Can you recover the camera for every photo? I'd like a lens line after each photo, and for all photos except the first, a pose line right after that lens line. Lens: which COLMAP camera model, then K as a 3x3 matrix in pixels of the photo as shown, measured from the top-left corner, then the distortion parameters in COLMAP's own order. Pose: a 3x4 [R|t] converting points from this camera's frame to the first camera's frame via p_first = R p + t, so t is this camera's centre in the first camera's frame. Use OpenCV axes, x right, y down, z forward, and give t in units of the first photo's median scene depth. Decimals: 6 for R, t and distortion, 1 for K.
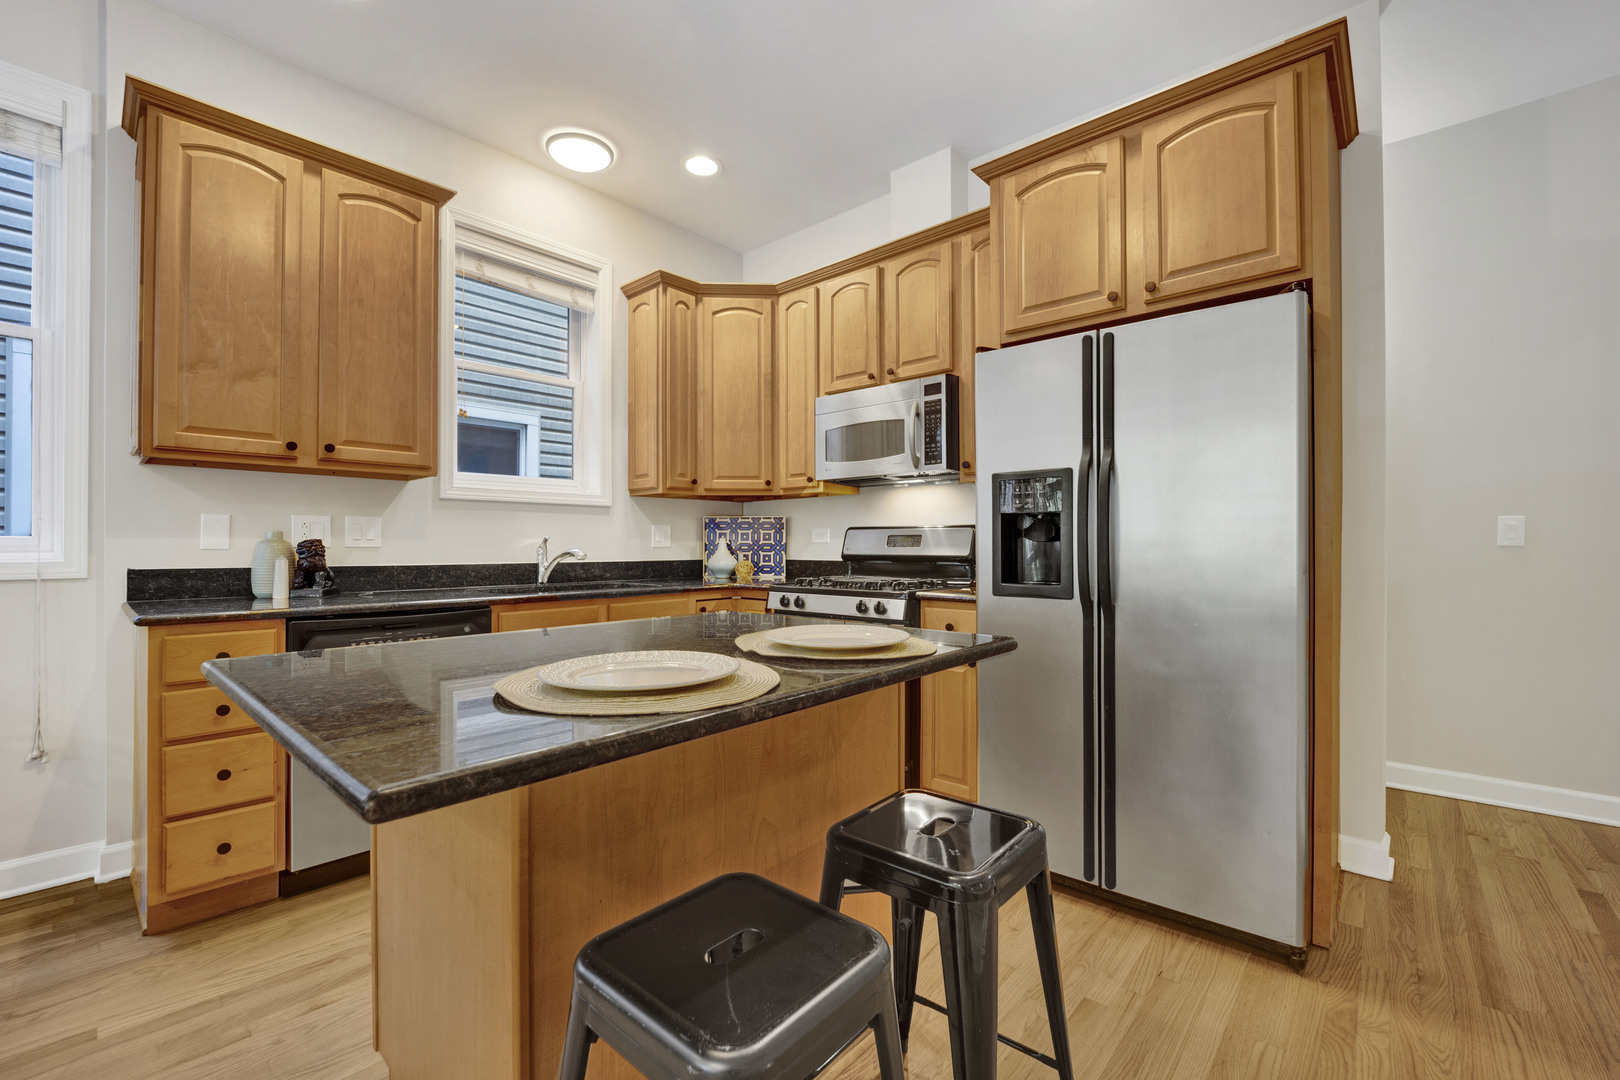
lens RADIAL K [[664.3, 0, 800.8], [0, 664.3, 551.4], [0, 0, 1]] dist [-0.022041, 0.000470]
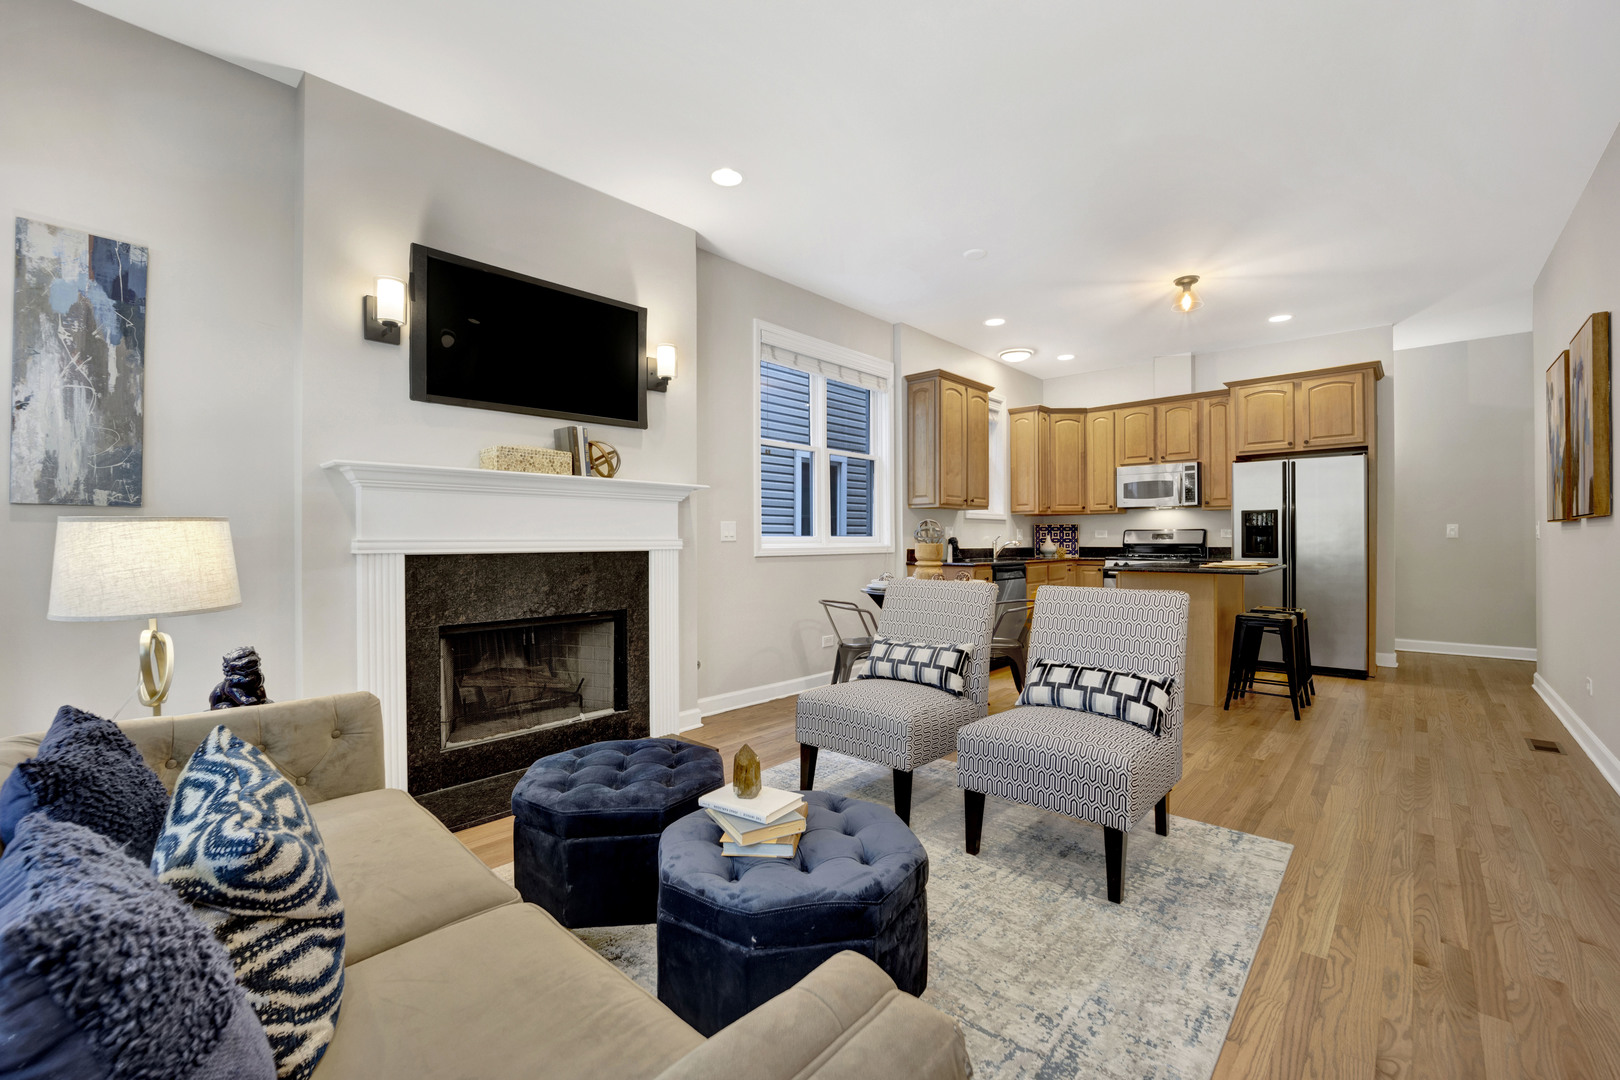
lens RADIAL K [[664.3, 0, 801.7], [0, 664.3, 543.9], [0, 0, 1]] dist [-0.022041, 0.000470]
pose [[0.999798, -0.004664, -0.019539, -1.078313], [0.004577, 0.999979, -0.004497, 0.012076], [0.019559, 0.004407, 0.999799, -1.251275]]
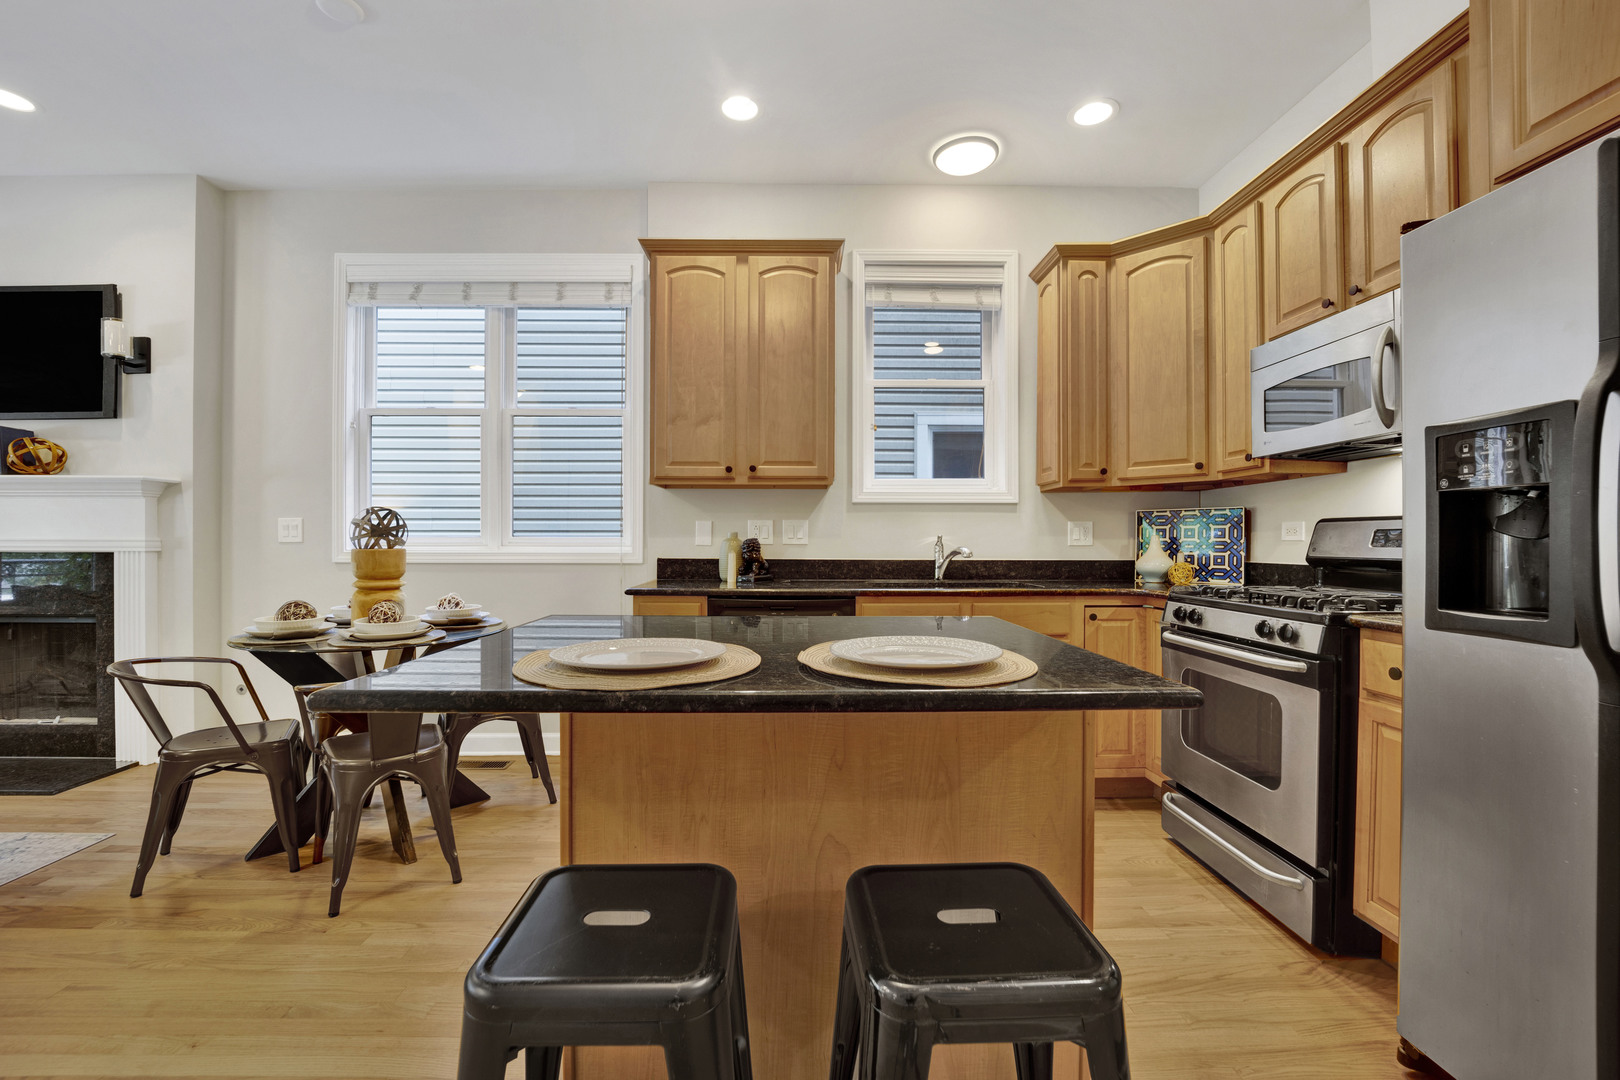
lens RADIAL K [[664.3, 0, 807.4], [0, 664.3, 544.4], [0, 0, 1]] dist [-0.022041, 0.000470]
pose [[0.684299, 0.003675, -0.729192, 0.263006], [-0.008680, 0.999958, -0.003106, -0.002379], [0.729150, 0.008455, 0.684302, 0.143091]]
